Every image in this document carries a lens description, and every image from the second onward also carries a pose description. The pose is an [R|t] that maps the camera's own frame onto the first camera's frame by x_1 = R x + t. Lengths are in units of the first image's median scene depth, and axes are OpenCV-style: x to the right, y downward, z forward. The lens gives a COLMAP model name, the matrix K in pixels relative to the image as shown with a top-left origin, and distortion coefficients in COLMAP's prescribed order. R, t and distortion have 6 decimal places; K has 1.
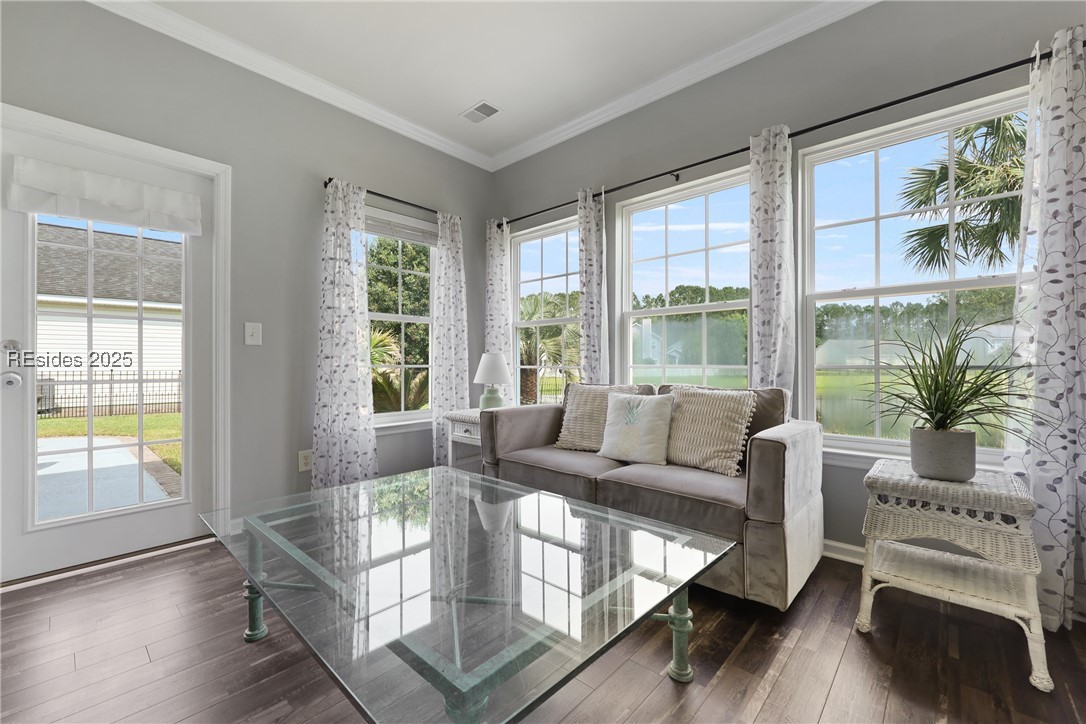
lens RADIAL K [[446.8, 0, 546.3], [0, 446.8, 361.3], [0, 0, 1]] dist [0.000963, 0.000103]
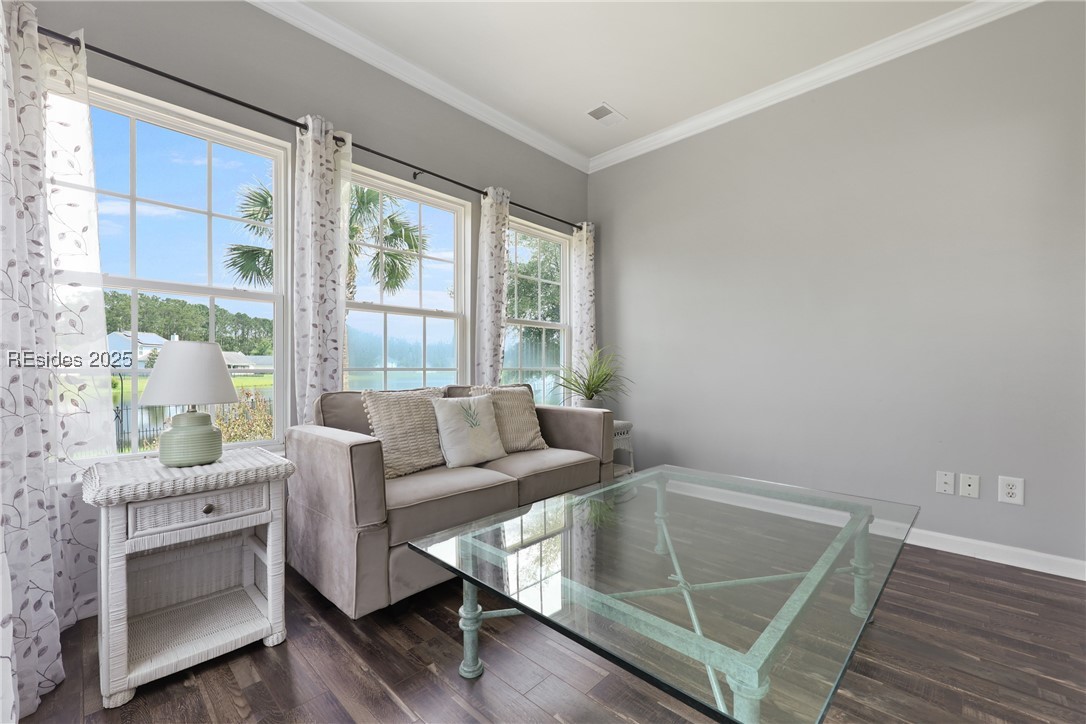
lens RADIAL K [[446.8, 0, 546.3], [0, 446.8, 361.3], [0, 0, 1]] dist [0.000963, 0.000103]
pose [[0.023506, 0.012234, 0.999649, -0.755936], [-0.012859, 0.999846, -0.011934, 0.004329], [-0.999641, -0.012574, 0.023660, 0.765032]]
